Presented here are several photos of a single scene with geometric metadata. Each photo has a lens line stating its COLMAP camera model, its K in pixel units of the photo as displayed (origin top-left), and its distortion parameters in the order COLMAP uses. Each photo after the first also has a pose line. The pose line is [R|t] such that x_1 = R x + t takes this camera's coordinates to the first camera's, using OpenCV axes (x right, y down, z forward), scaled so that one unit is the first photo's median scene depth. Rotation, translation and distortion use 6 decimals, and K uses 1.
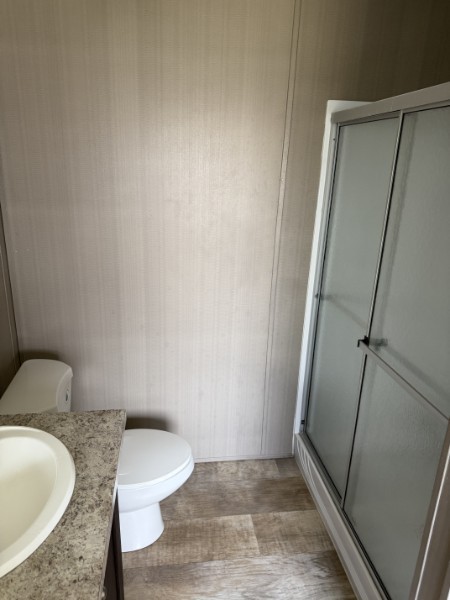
lens RADIAL K [[434.1, 0, 224.9], [0, 434.1, 302.4], [0, 0, 1]] dist [0.011169, -0.015024]
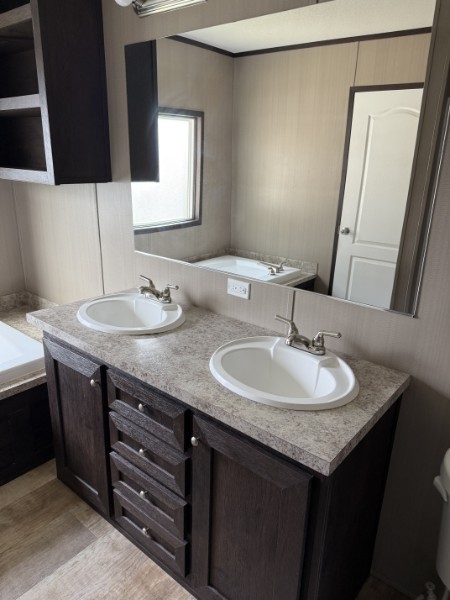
lens RADIAL K [[434.1, 0, 224.5], [0, 434.1, 299.8], [0, 0, 1]] dist [0.011169, -0.015024]
pose [[-0.739003, 0.170520, -0.651765, 0.514229], [-0.256781, 0.823117, 0.506501, -0.474203], [0.622847, 0.541666, -0.564499, 1.641134]]
